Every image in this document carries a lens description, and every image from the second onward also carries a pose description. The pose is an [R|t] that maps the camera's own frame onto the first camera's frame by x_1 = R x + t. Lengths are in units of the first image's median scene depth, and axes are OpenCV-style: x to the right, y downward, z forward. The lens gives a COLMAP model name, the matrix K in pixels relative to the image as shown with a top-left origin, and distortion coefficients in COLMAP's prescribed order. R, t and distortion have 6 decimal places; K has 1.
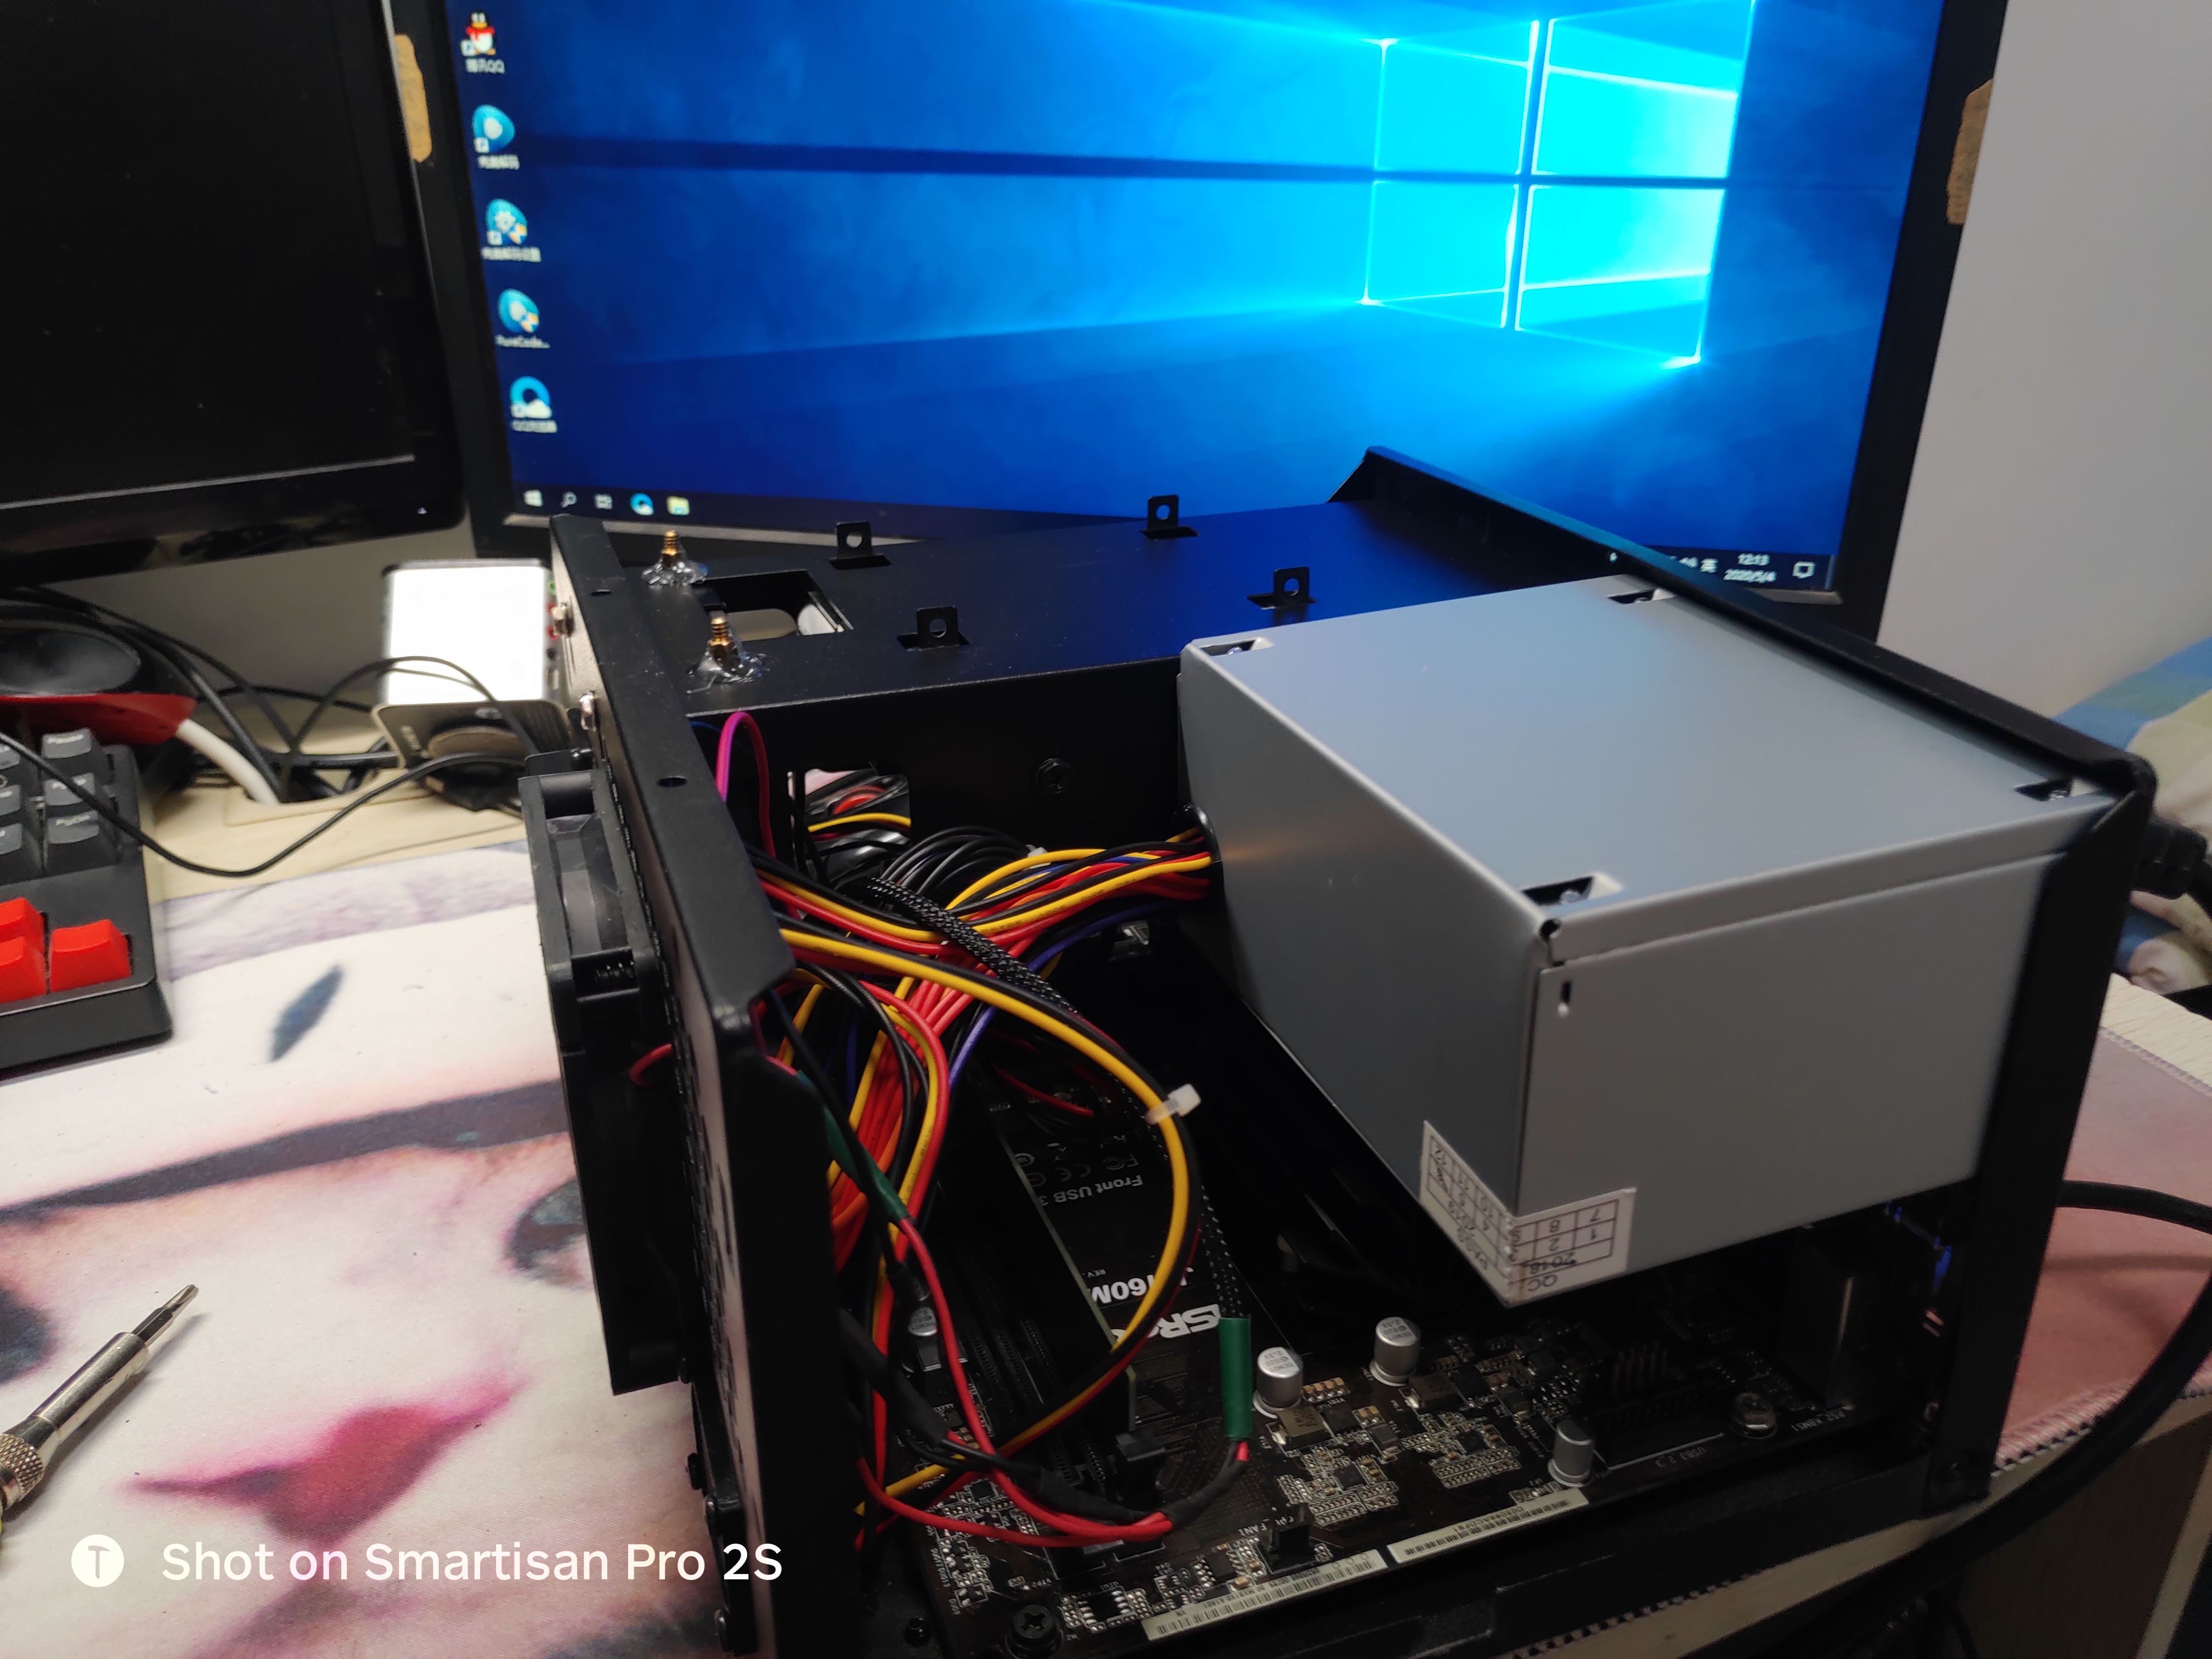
lens RADIAL K [[1749.9, 0, 1110.5], [0, 1749.9, 789.0], [0, 0, 1]] dist [0.012388, 0.010416]
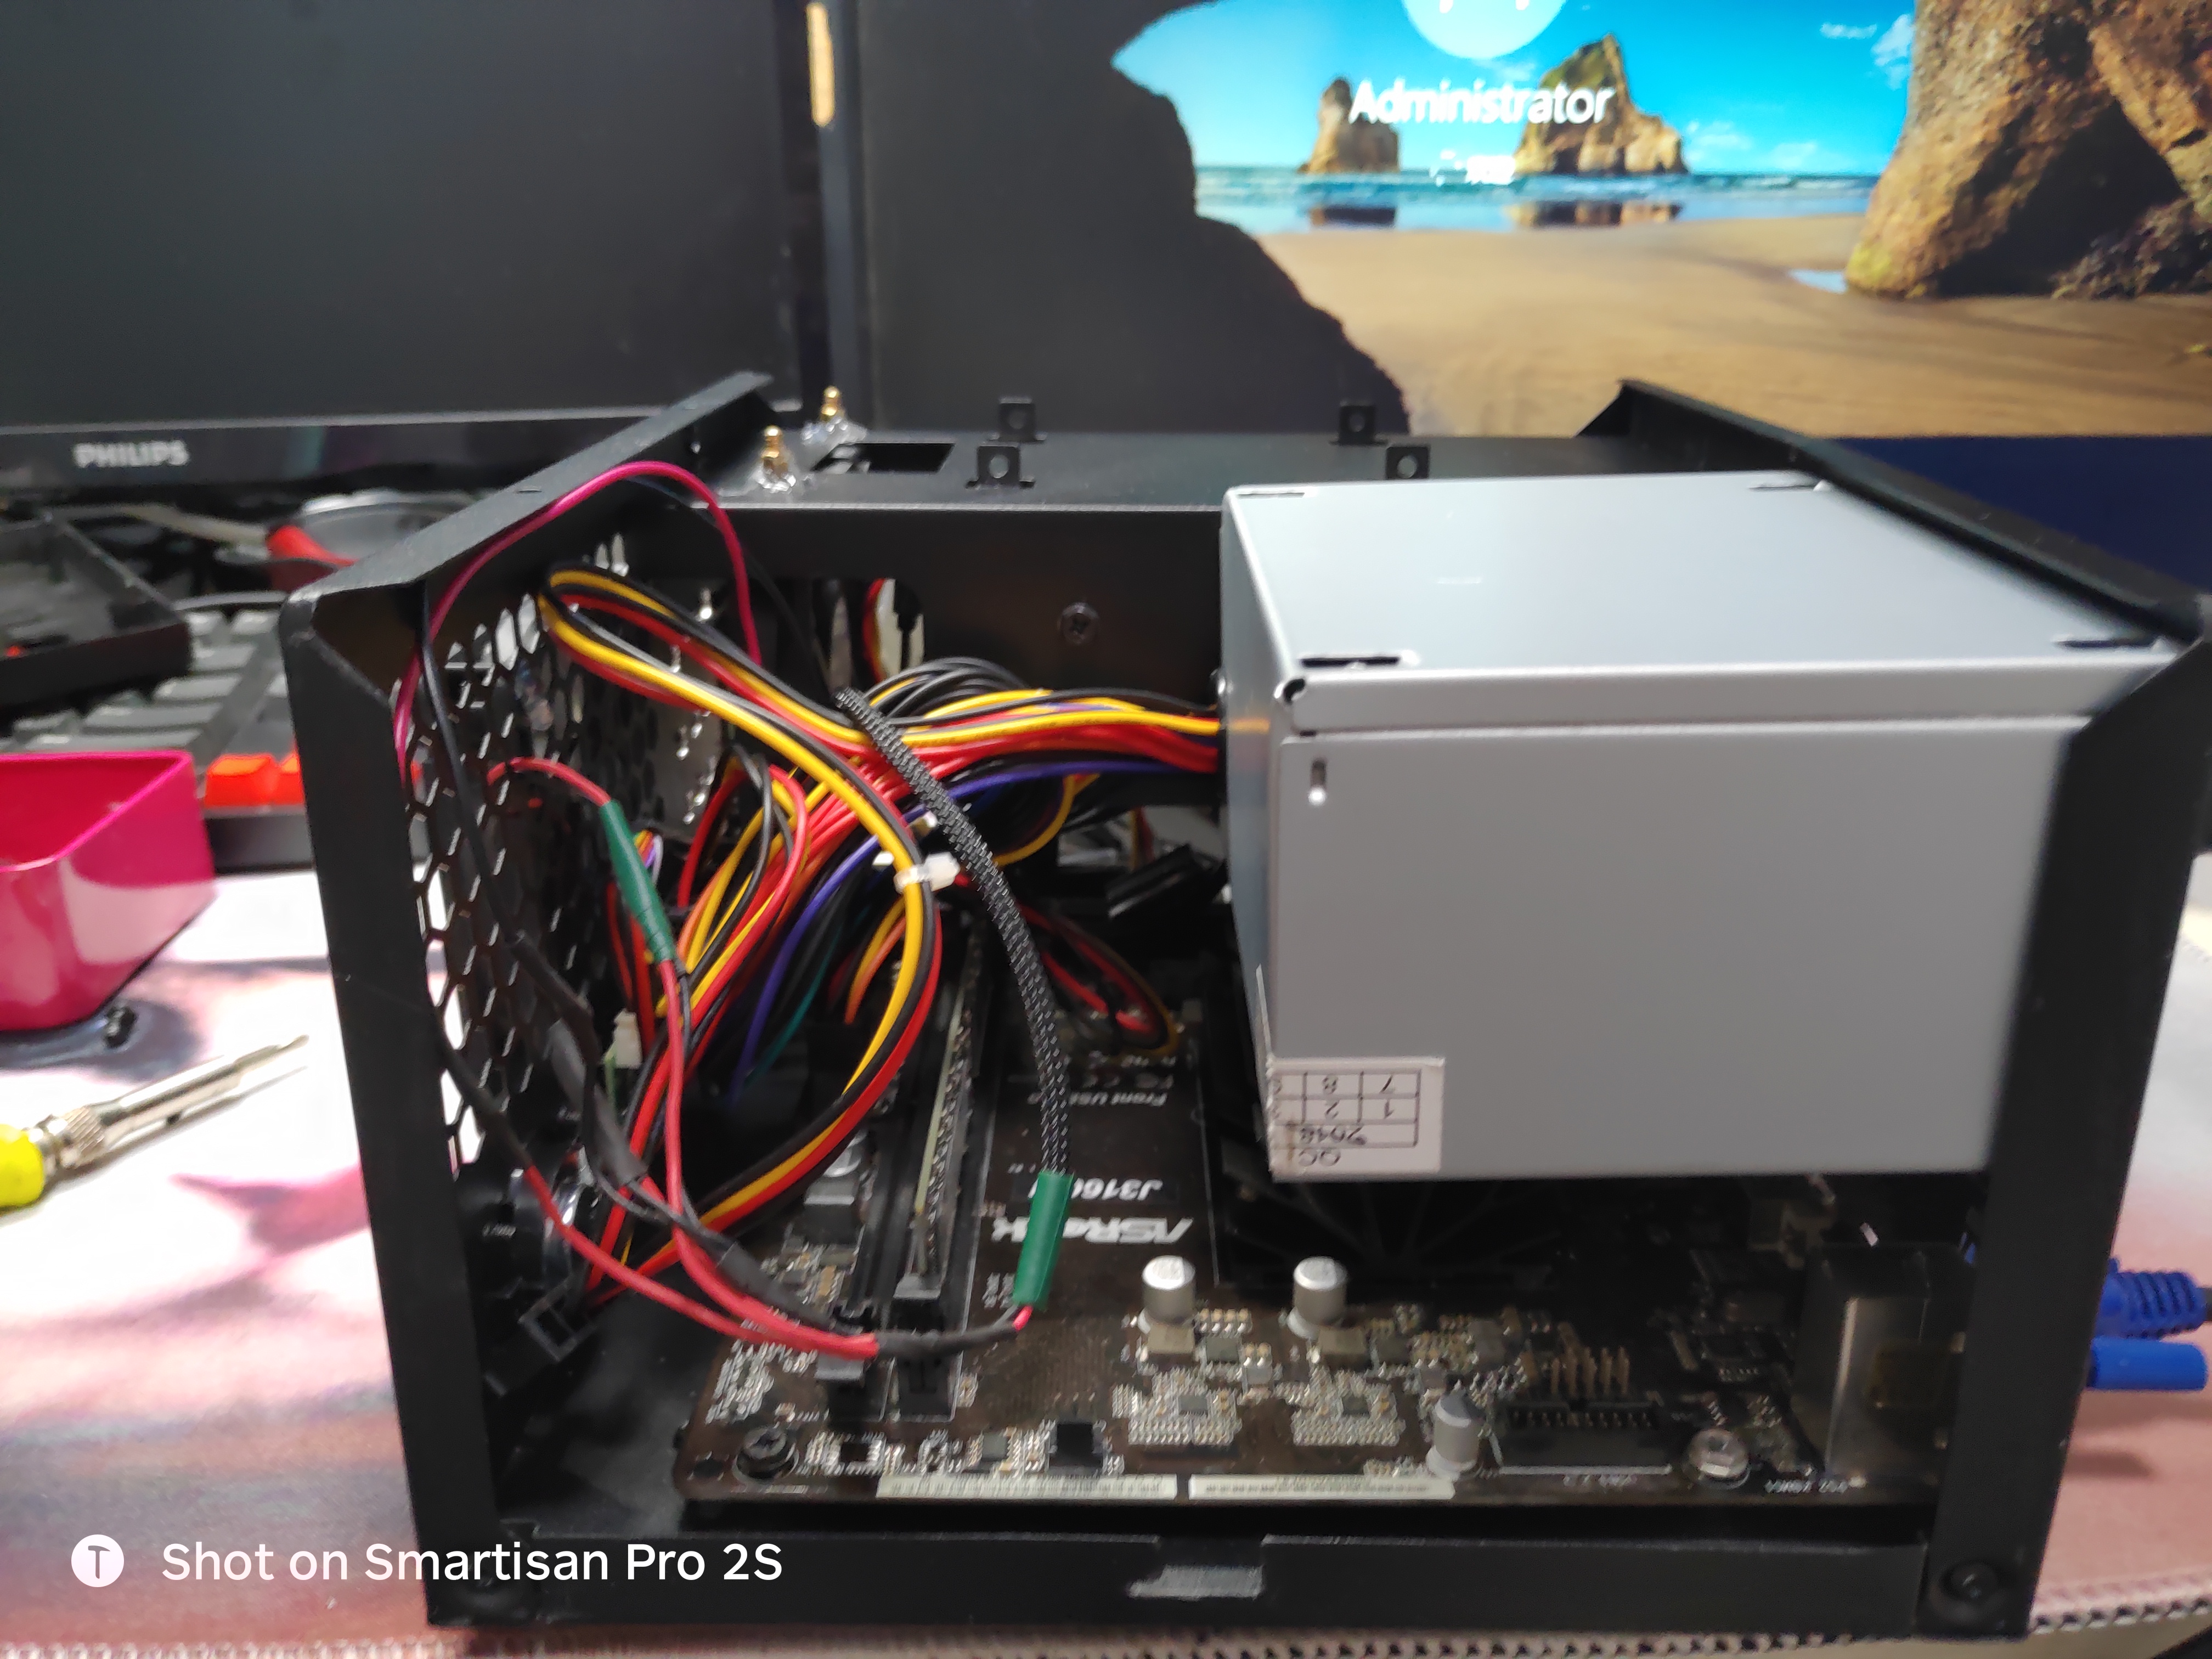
lens RADIAL K [[1754.0, 0, 1104.0], [0, 1754.0, 803.3], [0, 0, 1]] dist [0.005978, -0.002968]
pose [[0.936371, 0.119196, -0.330155, 0.349349], [-0.139239, 0.989543, -0.037647, 0.139658], [0.322215, 0.081222, 0.943176, 0.148867]]
